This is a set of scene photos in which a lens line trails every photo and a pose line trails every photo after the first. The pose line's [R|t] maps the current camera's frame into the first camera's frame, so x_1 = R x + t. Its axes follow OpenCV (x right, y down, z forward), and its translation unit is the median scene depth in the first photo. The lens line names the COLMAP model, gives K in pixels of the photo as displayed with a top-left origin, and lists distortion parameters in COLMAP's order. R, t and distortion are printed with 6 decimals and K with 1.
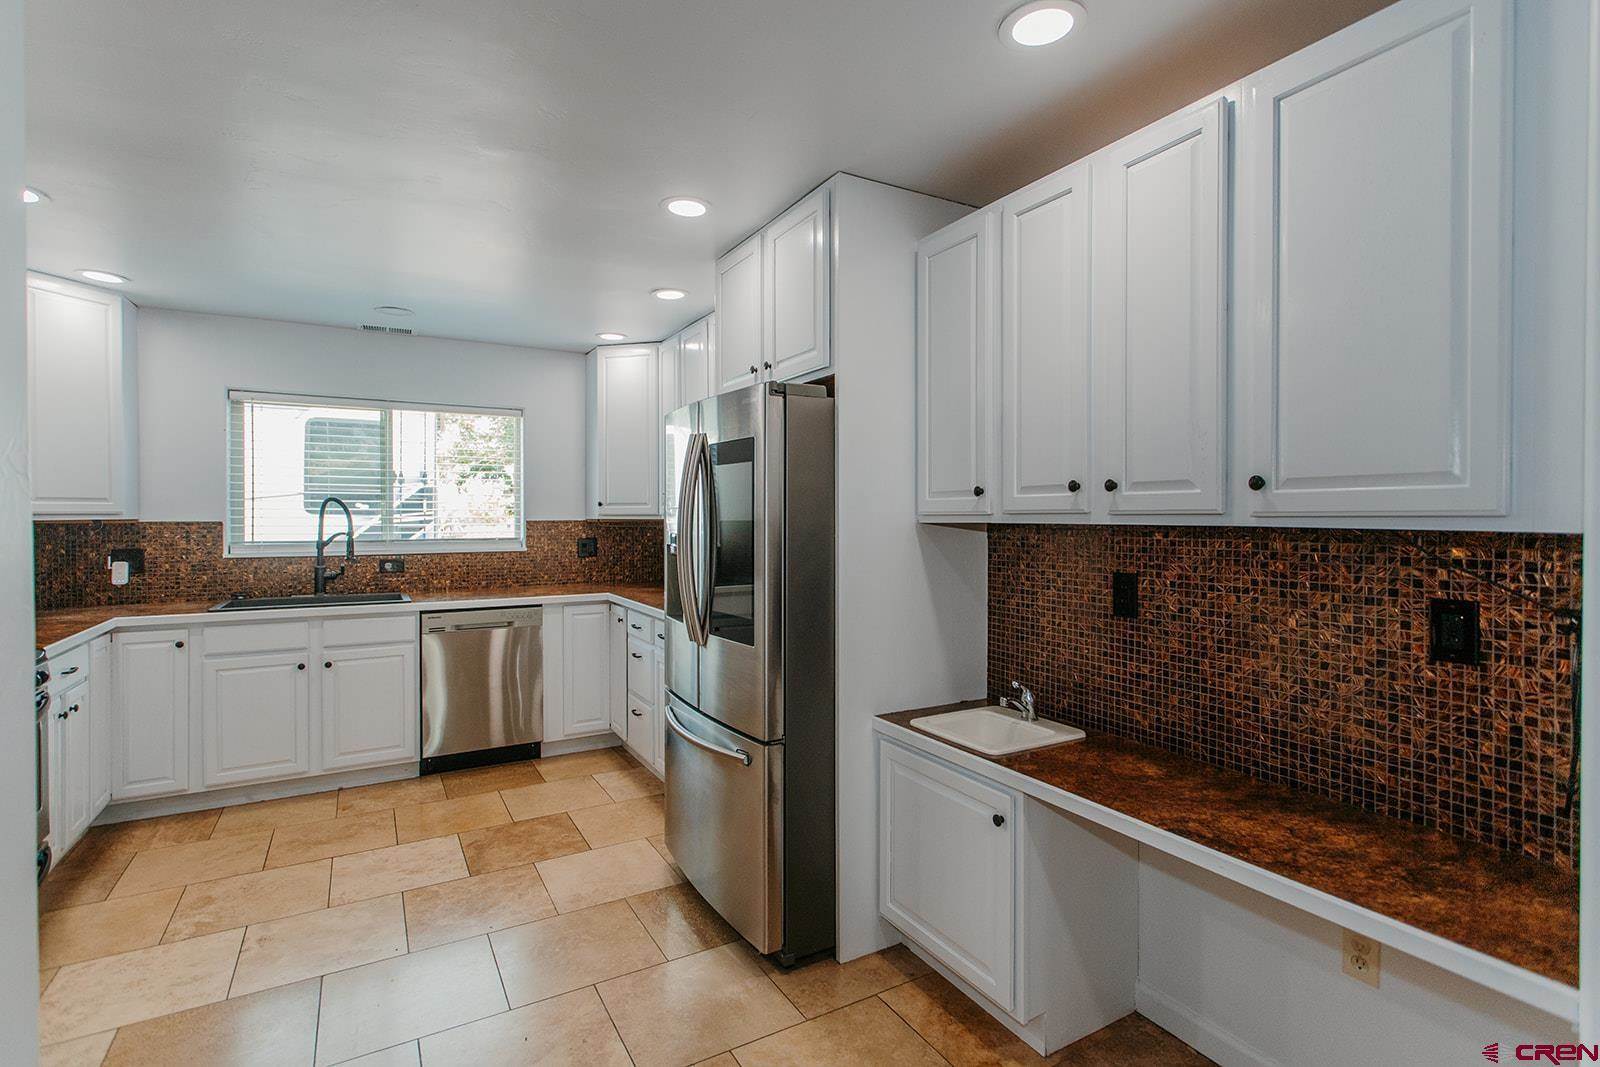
lens RADIAL K [[760.0, 0, 802.2], [0, 760.0, 514.5], [0, 0, 1]] dist [0.007274, -0.000059]
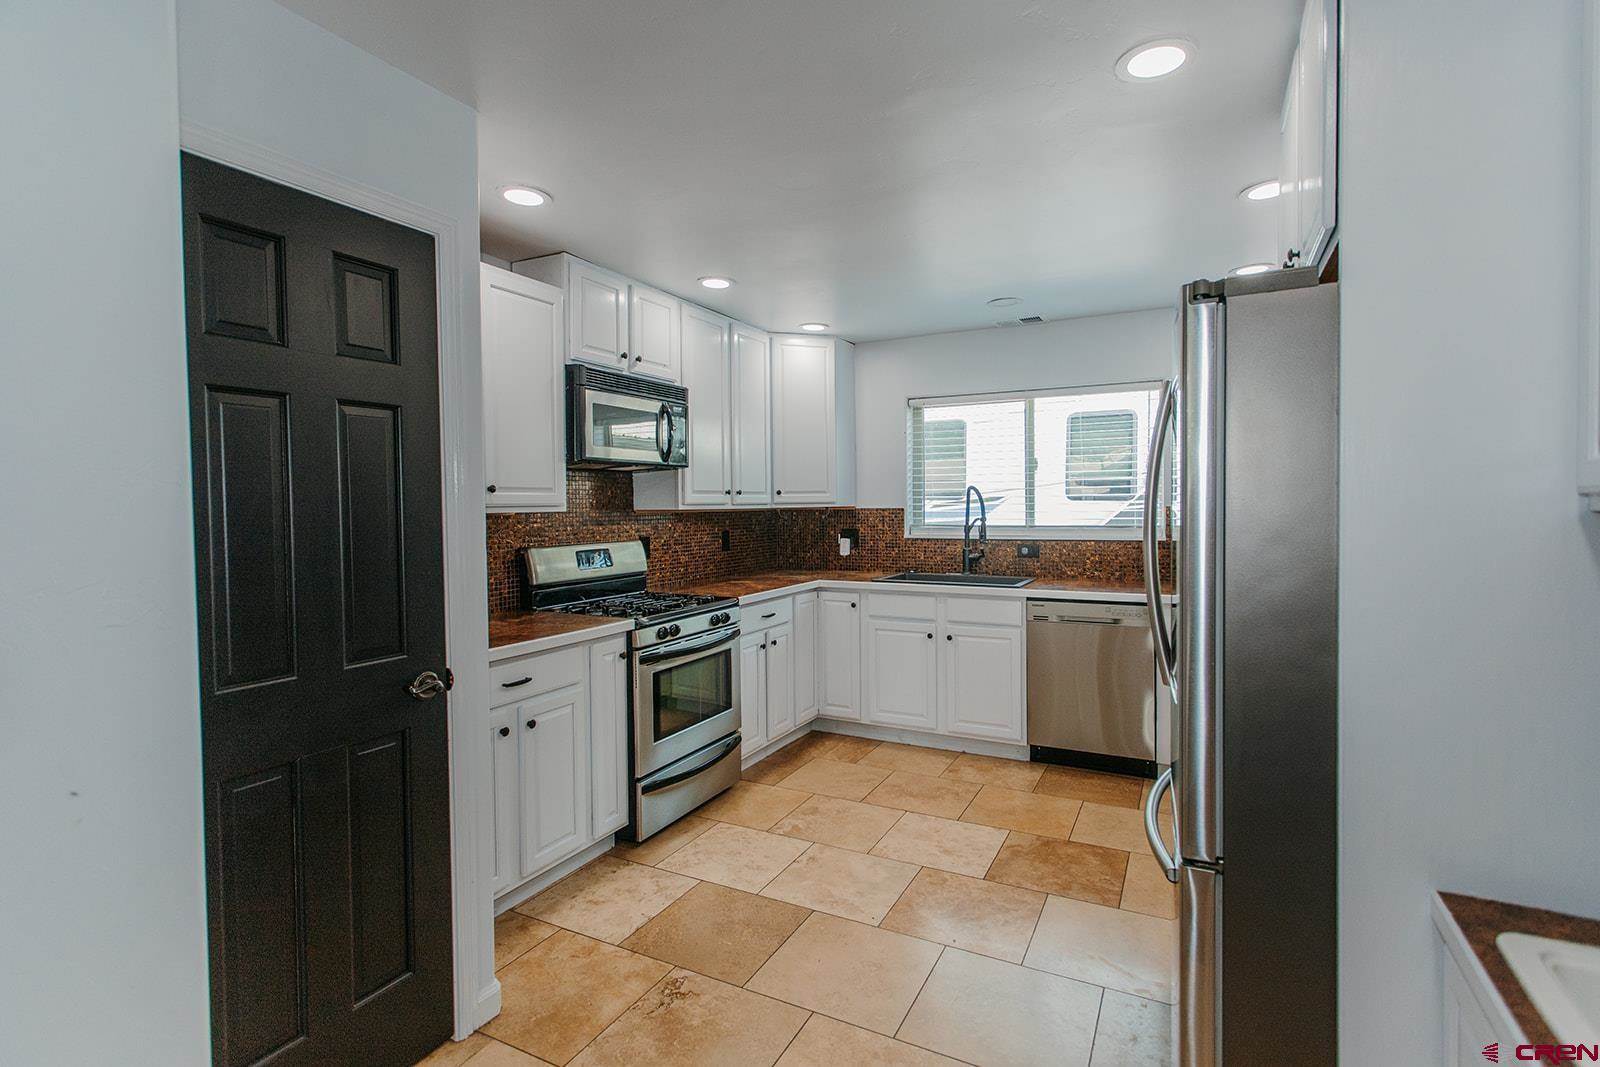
lens RADIAL K [[752.4, 0, 812.2], [0, 752.4, 521.3], [0, 0, 1]] dist [0.005167, 0.000351]
pose [[0.548991, 0.013325, -0.835722, 0.179173], [0.012062, 0.999642, 0.023862, -0.000037], [0.835741, -0.023181, 0.548634, 0.239570]]
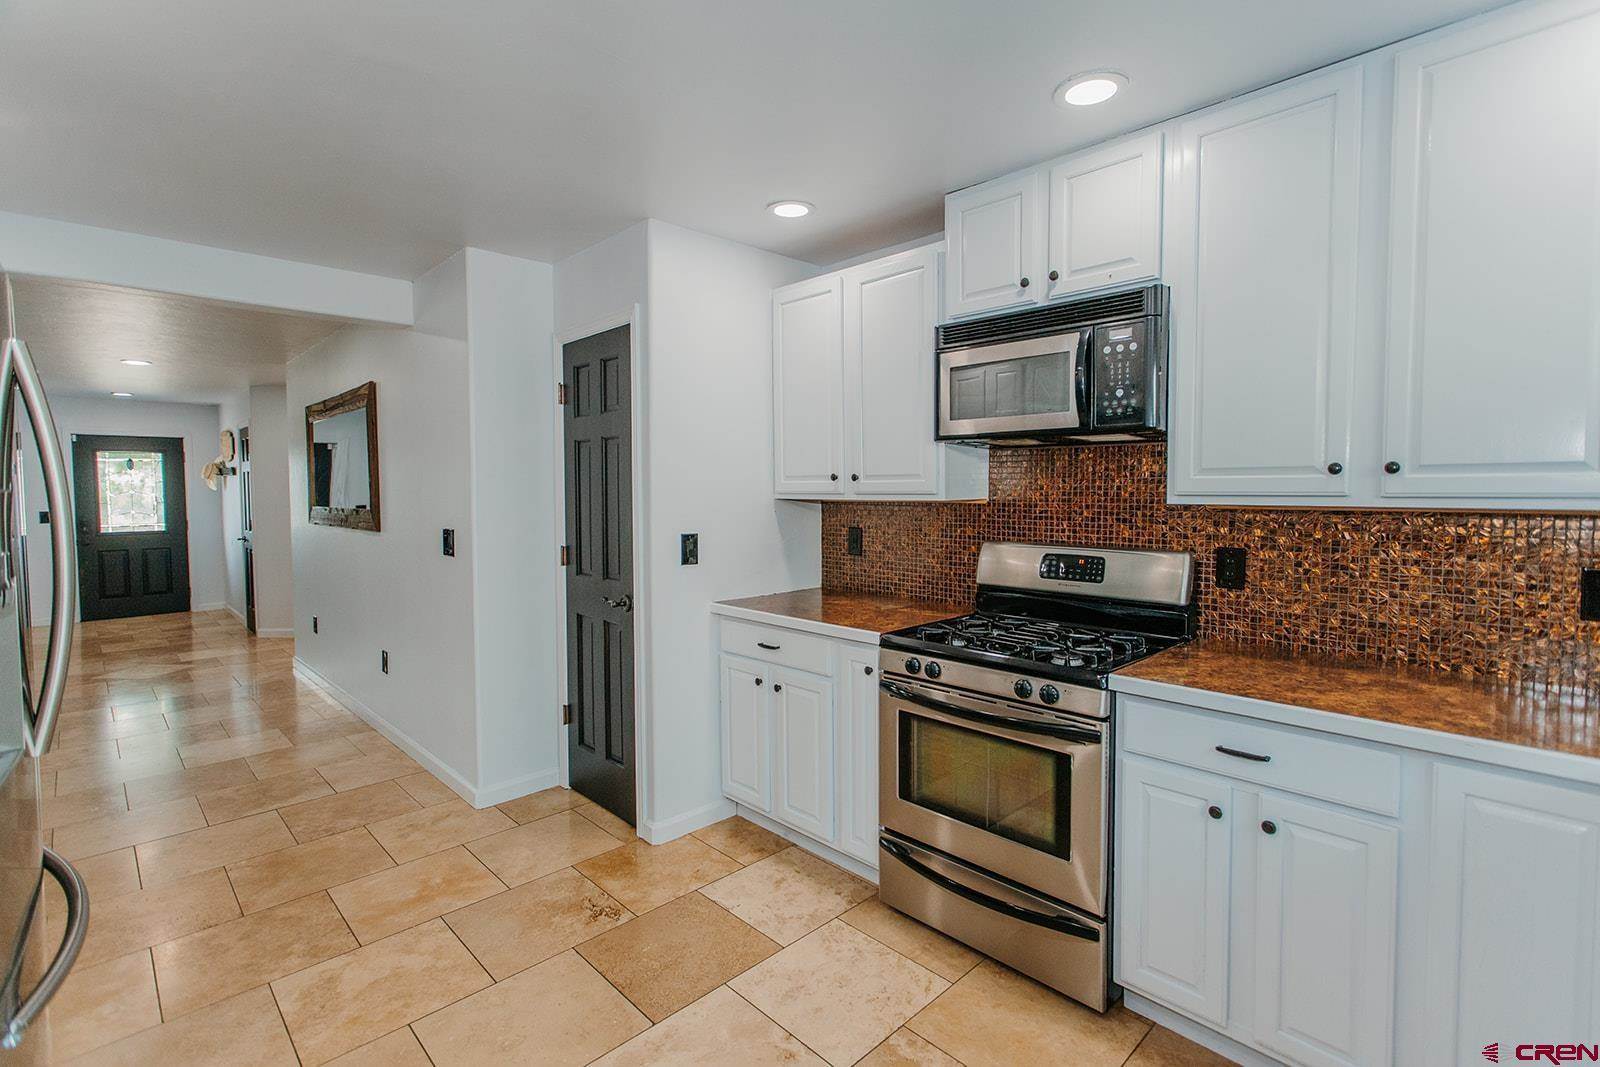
lens RADIAL K [[752.4, 0, 812.2], [0, 752.4, 521.3], [0, 0, 1]] dist [0.005167, 0.000351]
pose [[-0.967215, 0.014761, -0.253530, -0.347046], [0.003816, 0.999041, 0.043610, -0.006308], [0.253931, 0.041213, -0.966344, 1.105335]]
